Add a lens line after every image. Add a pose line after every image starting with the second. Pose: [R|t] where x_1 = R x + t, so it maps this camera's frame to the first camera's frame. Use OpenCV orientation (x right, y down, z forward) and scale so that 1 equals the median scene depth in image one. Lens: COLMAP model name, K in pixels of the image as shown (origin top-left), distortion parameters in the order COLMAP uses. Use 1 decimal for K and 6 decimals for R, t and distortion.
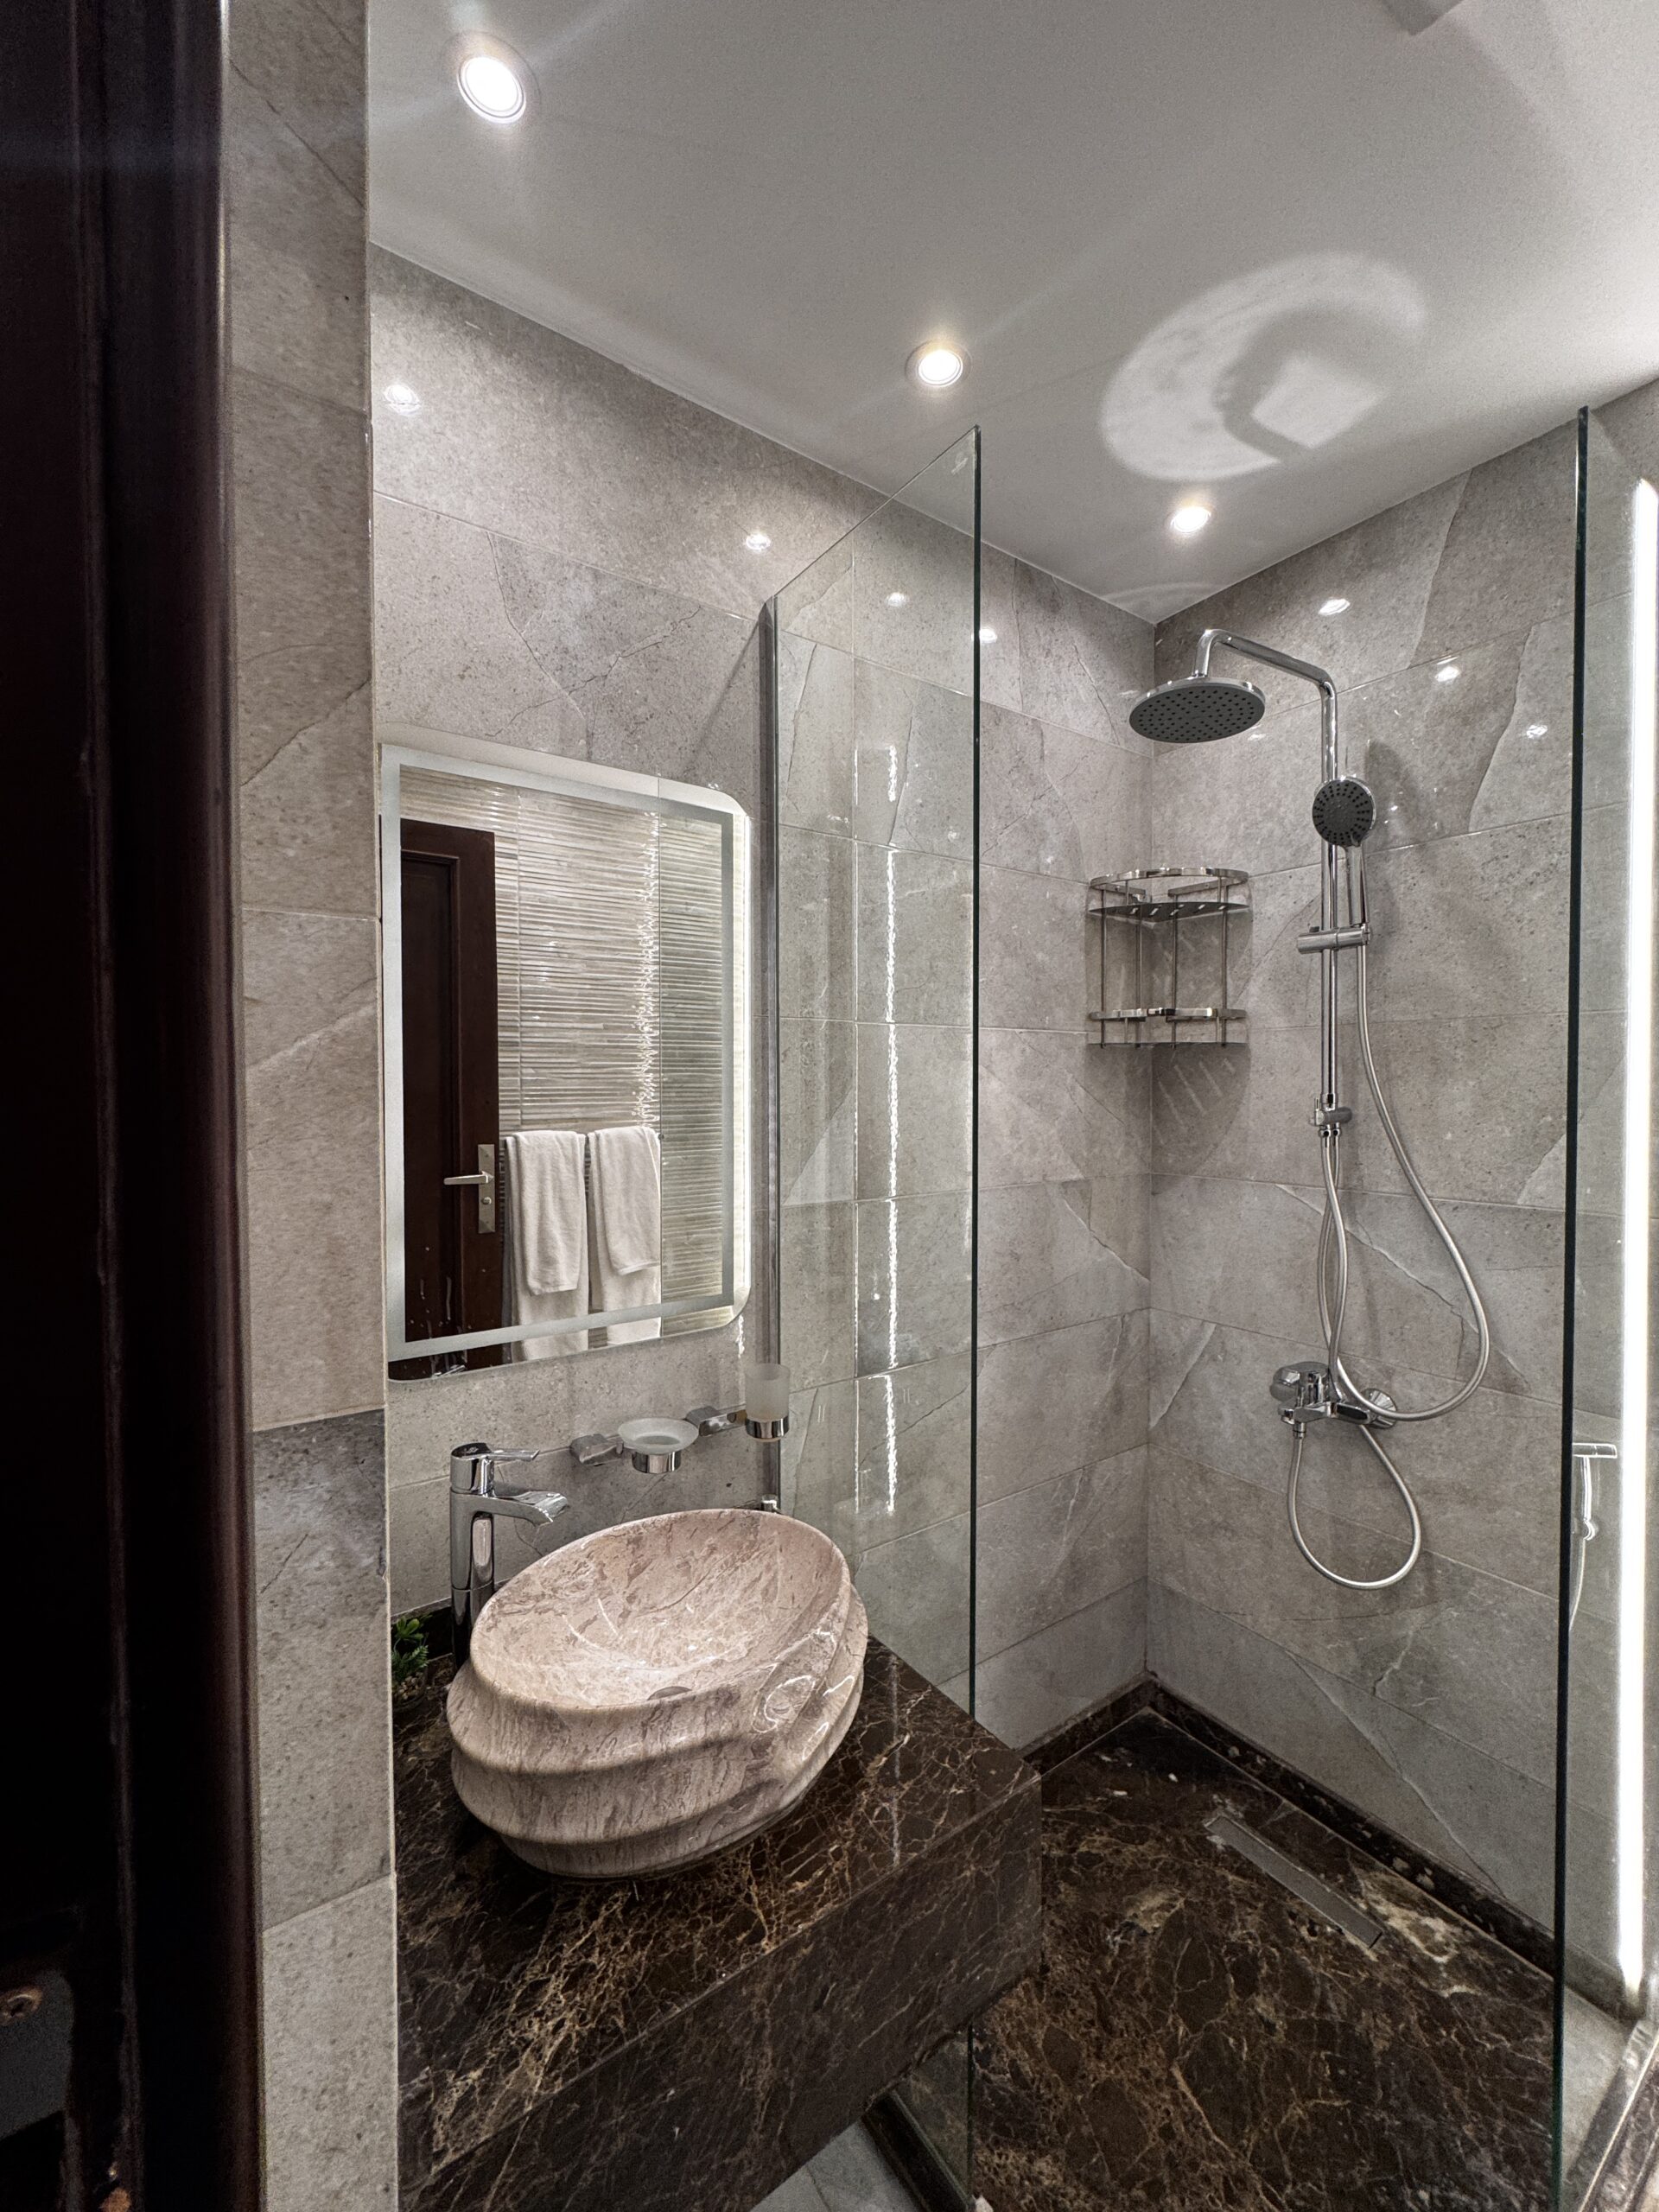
lens RADIAL K [[885.2, 0, 834.1], [0, 885.2, 1106.4], [0, 0, 1]] dist [-0.003366, 0.001125]
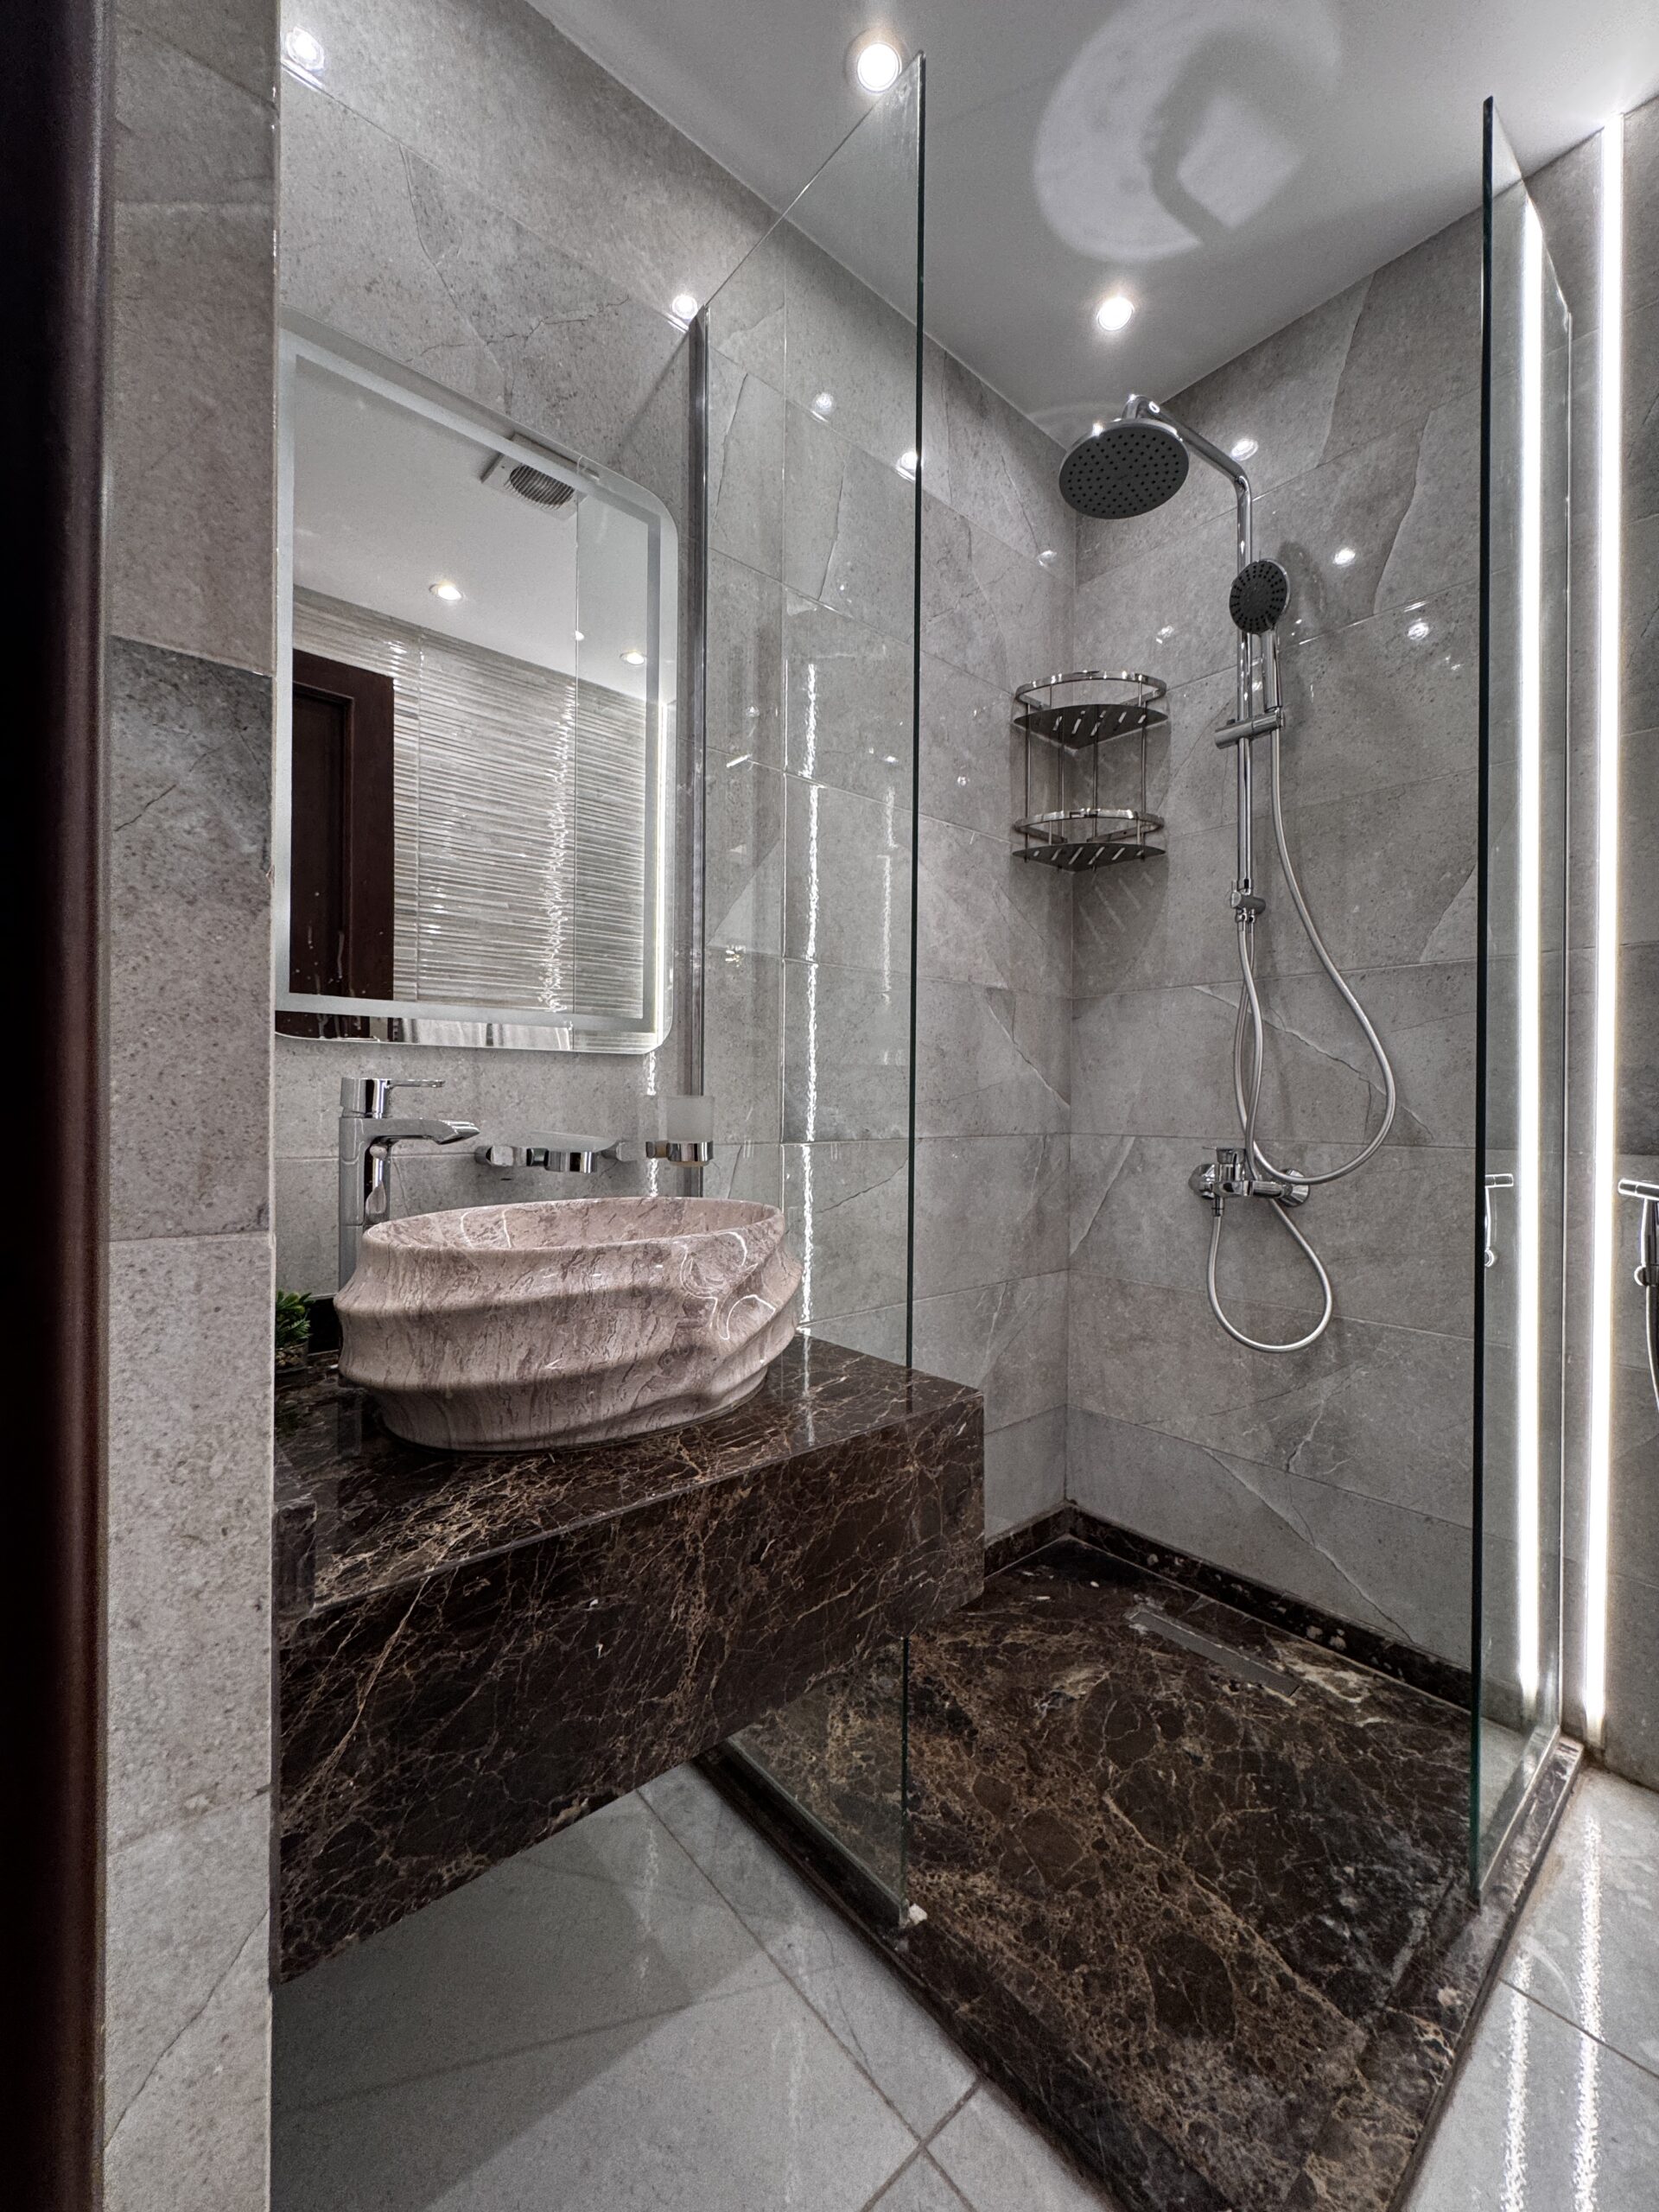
lens RADIAL K [[885.2, 0, 830.7], [0, 885.2, 1108.6], [0, 0, 1]] dist [-0.003366, 0.001125]
pose [[0.994967, 0.008585, 0.099833, -0.019503], [-0.006774, 0.999807, -0.018467, 0.304926], [-0.099972, 0.017698, 0.994833, 0.037061]]
